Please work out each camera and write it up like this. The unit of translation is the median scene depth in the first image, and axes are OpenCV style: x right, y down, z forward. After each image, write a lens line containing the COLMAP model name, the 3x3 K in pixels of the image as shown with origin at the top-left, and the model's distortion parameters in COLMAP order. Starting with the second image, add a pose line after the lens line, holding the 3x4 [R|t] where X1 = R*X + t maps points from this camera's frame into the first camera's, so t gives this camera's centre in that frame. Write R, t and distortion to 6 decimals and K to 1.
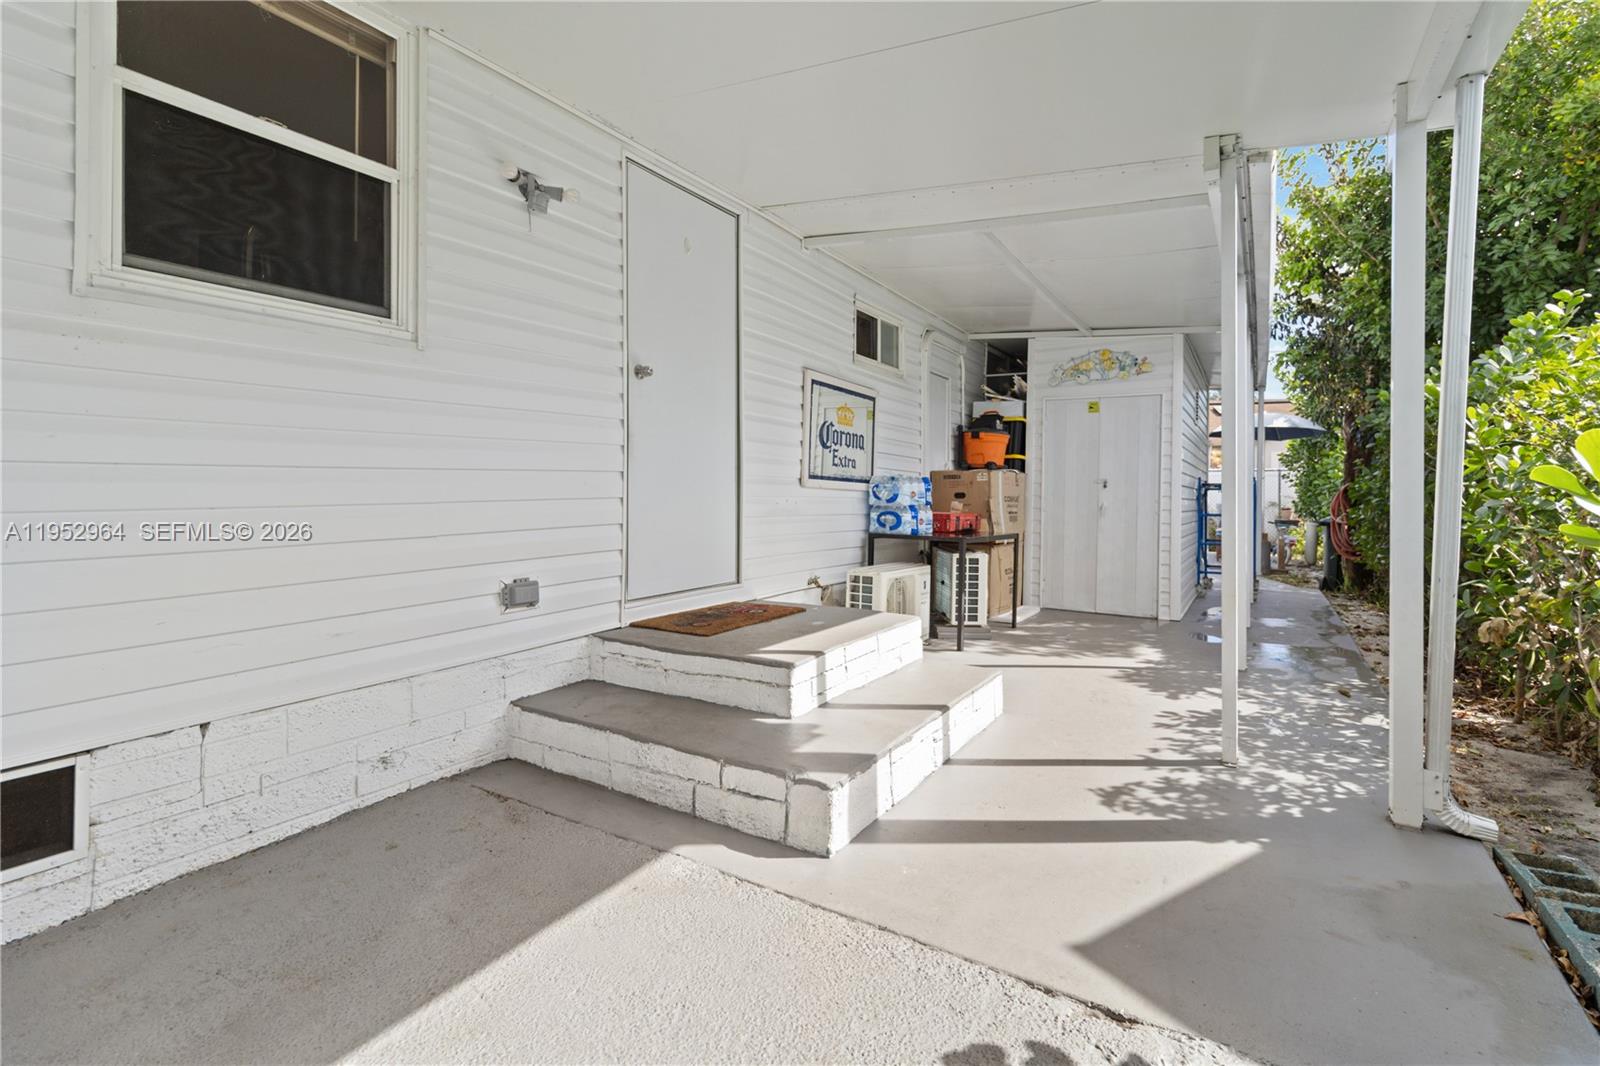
lens RADIAL K [[747.6, 0, 805.2], [0, 747.6, 491.7], [0, 0, 1]] dist [-0.000727, -0.000200]
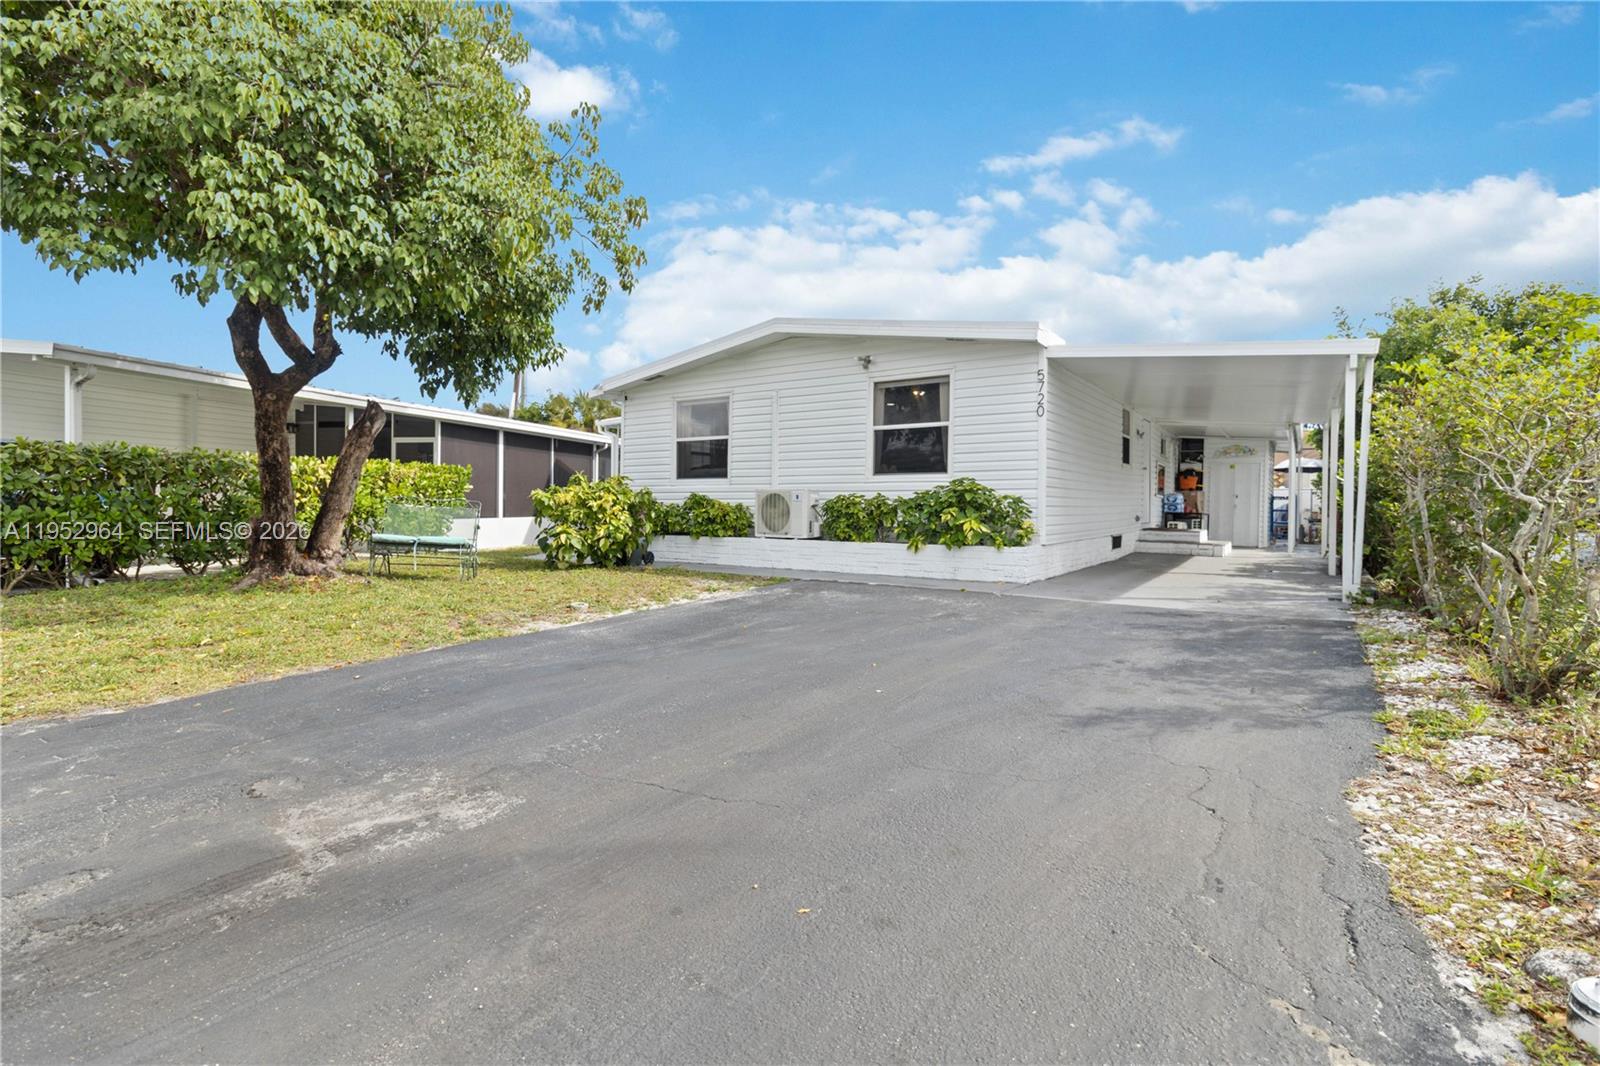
lens RADIAL K [[747.6, 0, 786.6], [0, 747.6, 512.3], [0, 0, 1]] dist [-0.000727, -0.000200]
pose [[0.998437, 0.002568, -0.055837, -1.020290], [-0.002278, 0.999984, 0.005264, 0.035158], [0.055850, -0.005128, 0.998426, -1.689740]]
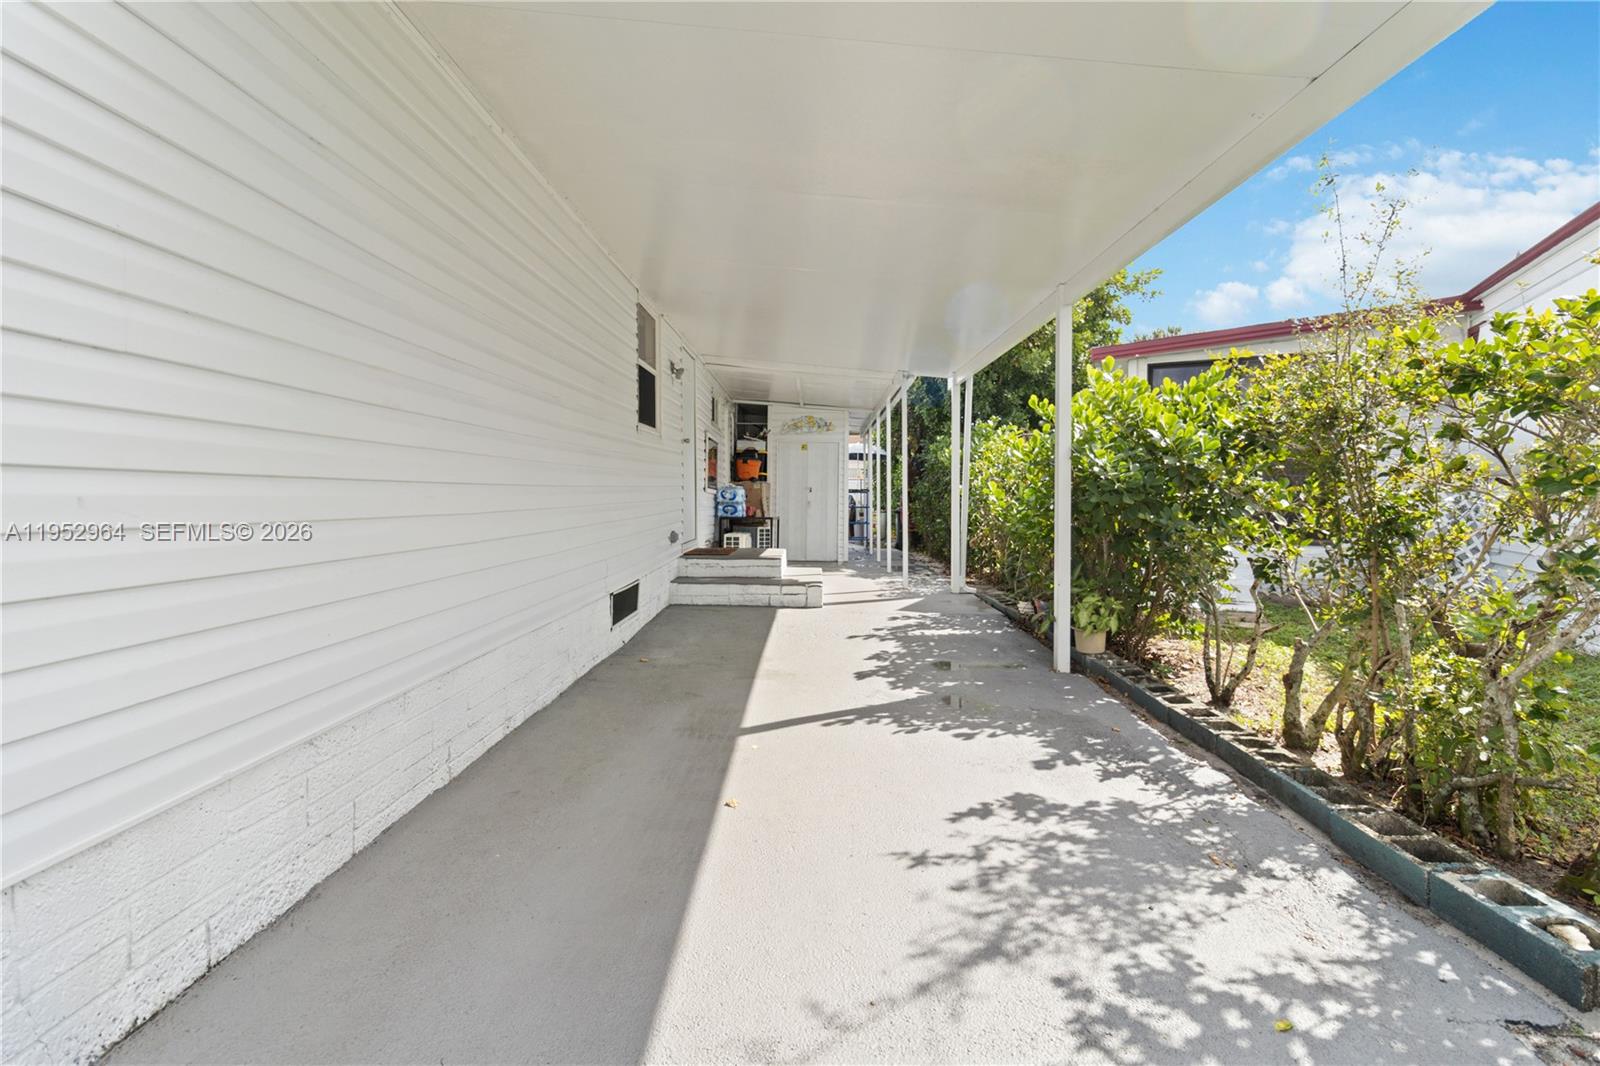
lens RADIAL K [[747.6, 0, 804.4], [0, 747.6, 526.2], [0, 0, 1]] dist [-0.000727, -0.000200]
pose [[0.859506, -0.025949, 0.510467, -0.538976], [0.005359, 0.999113, 0.041766, 0.001763], [-0.511098, -0.033162, 0.858883, -0.554369]]
